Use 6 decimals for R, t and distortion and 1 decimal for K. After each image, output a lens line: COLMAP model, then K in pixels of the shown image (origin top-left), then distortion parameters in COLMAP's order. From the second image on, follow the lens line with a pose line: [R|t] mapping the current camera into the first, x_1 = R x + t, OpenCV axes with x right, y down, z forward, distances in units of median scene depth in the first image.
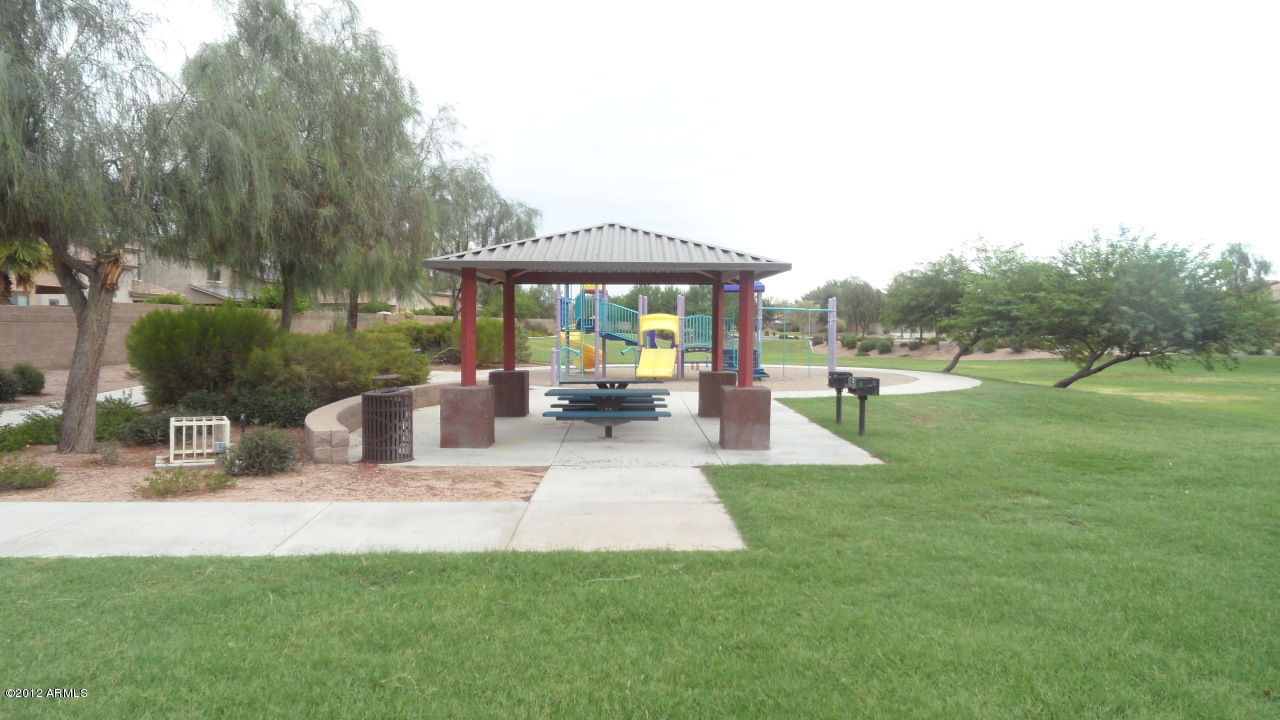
lens RADIAL K [[855.2, 0, 641.9], [0, 855.2, 373.6], [0, 0, 1]] dist [-0.036272, 0.004138]
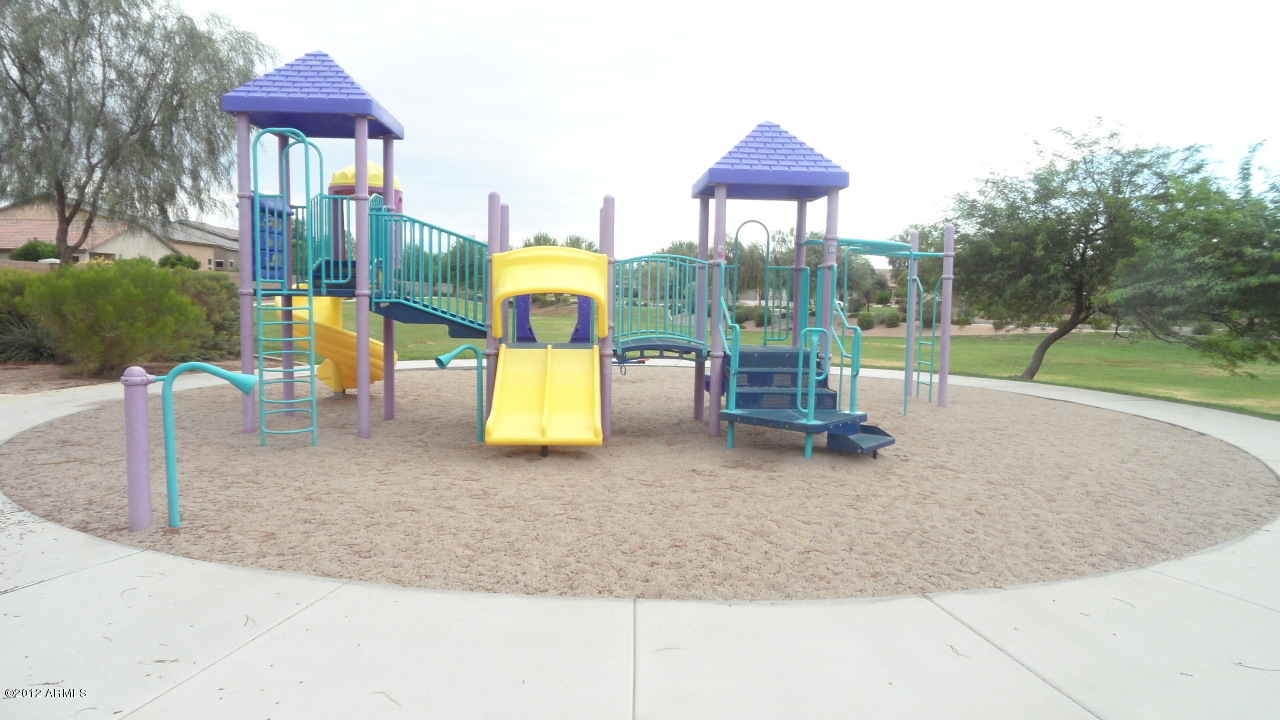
lens RADIAL K [[855.2, 0, 641.9], [0, 855.2, 373.6], [0, 0, 1]] dist [-0.036272, 0.004138]
pose [[0.978616, -0.003952, 0.205656, -0.024258], [-0.004540, 0.999157, 0.040807, -0.057282], [-0.205644, -0.040868, 0.977773, 1.120155]]
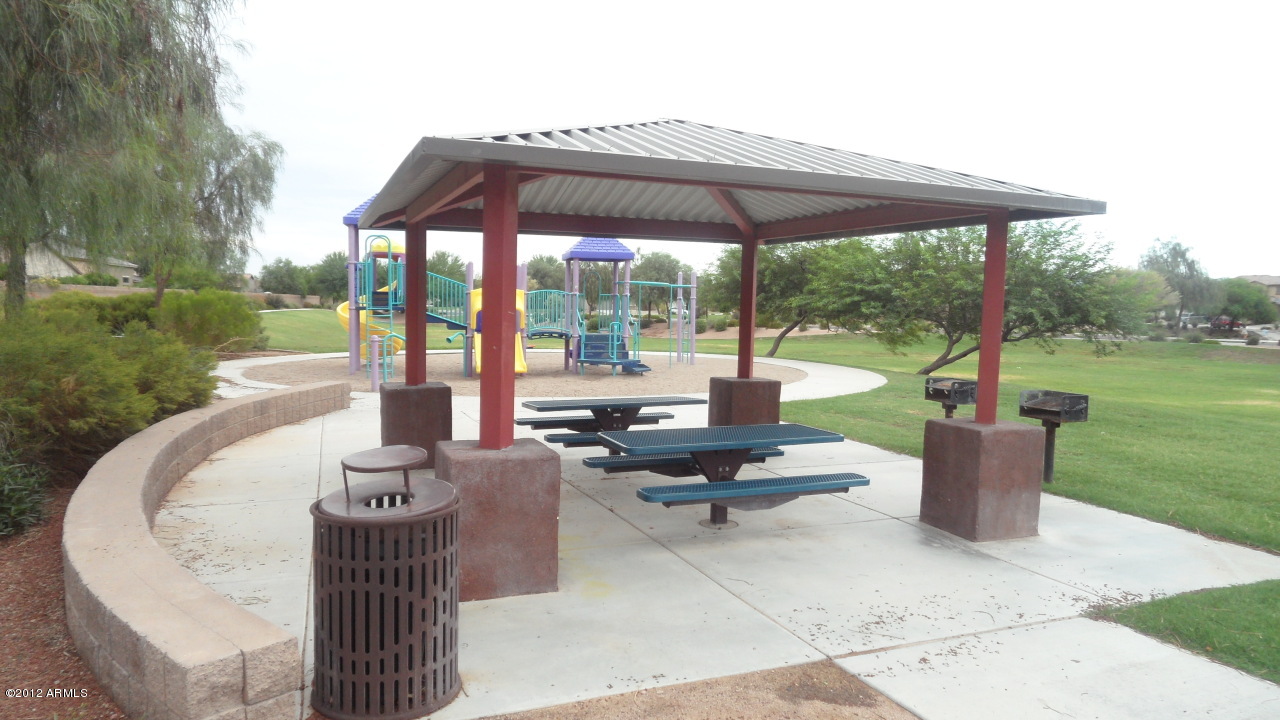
lens RADIAL K [[855.2, 0, 641.9], [0, 855.2, 373.6], [0, 0, 1]] dist [-0.036272, 0.004138]
pose [[0.932765, -0.018109, 0.360031, -0.225351], [0.007817, 0.999519, 0.030022, -0.027360], [-0.360401, -0.025189, 0.932457, 0.442611]]
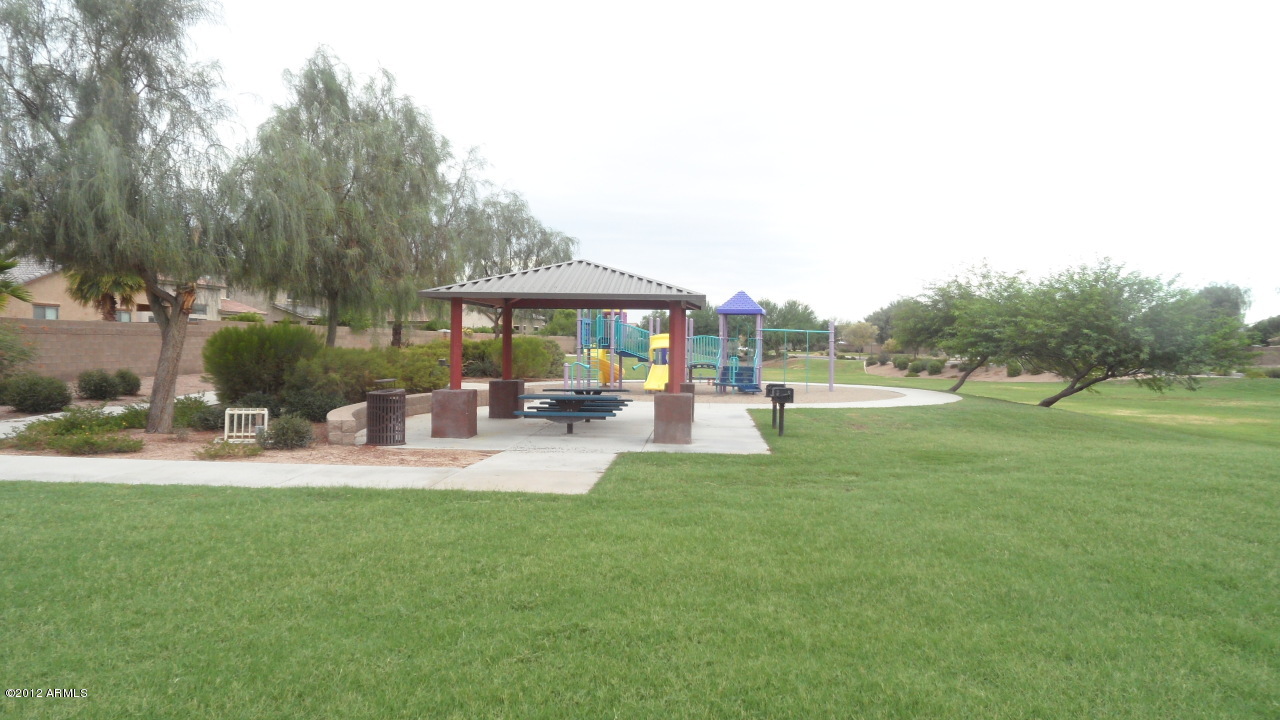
lens RADIAL K [[855.2, 0, 641.9], [0, 855.2, 373.6], [0, 0, 1]] dist [-0.036272, 0.004138]
pose [[0.996239, 0.012691, -0.085716, 0.142872], [-0.014583, 0.999663, -0.021481, 0.010985], [0.085414, 0.022650, 0.996088, -0.190354]]
